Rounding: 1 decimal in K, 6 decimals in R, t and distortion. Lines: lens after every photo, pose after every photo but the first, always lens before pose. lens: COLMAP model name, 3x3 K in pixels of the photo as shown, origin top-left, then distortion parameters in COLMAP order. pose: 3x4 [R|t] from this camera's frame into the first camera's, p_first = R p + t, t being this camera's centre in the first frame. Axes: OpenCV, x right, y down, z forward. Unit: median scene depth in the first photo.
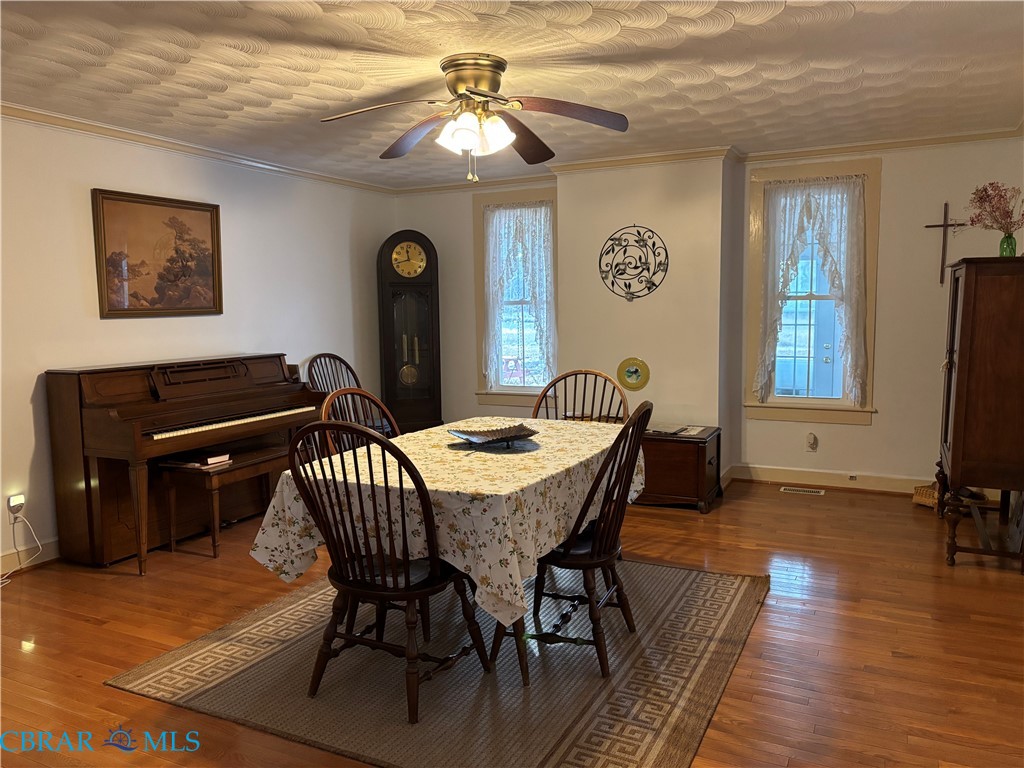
lens RADIAL K [[775.3, 0, 512.0], [0, 775.3, 384.0], [0, 0, 1]] dist [-0.000750, -0.008137]
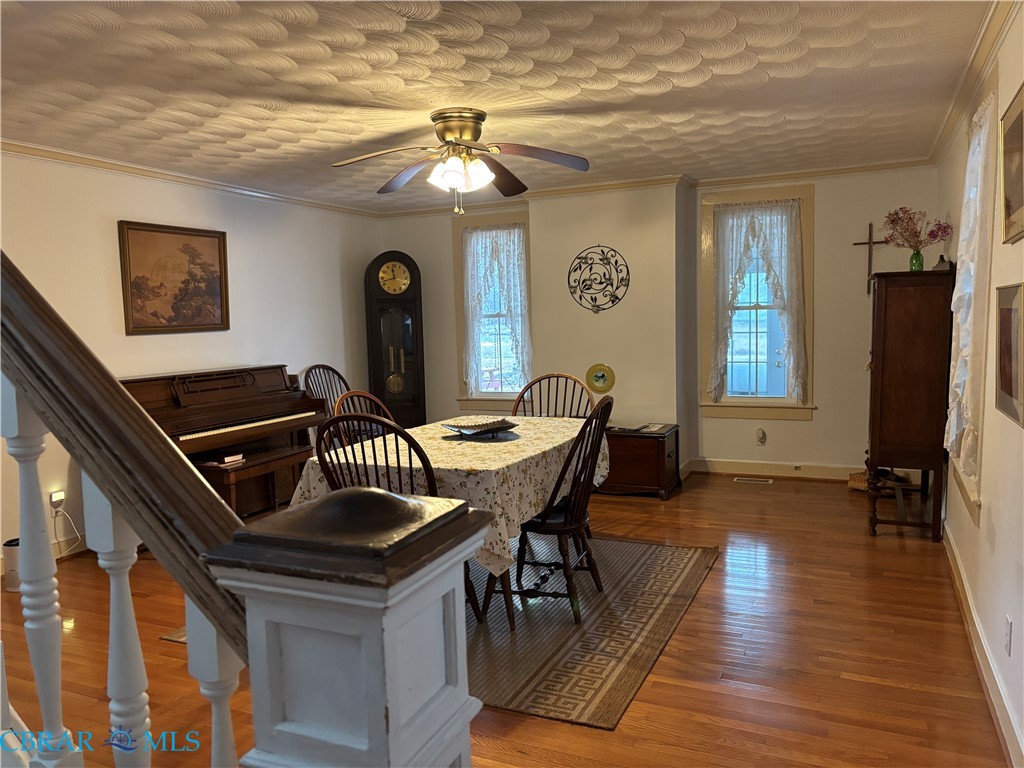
lens RADIAL K [[775.3, 0, 512.0], [0, 775.3, 384.0], [0, 0, 1]] dist [-0.000750, -0.008137]
pose [[0.999245, -0.016905, 0.034989, -0.012264], [0.017479, 0.999717, -0.016168, 0.014221], [-0.034705, 0.016767, 0.999257, -0.140222]]
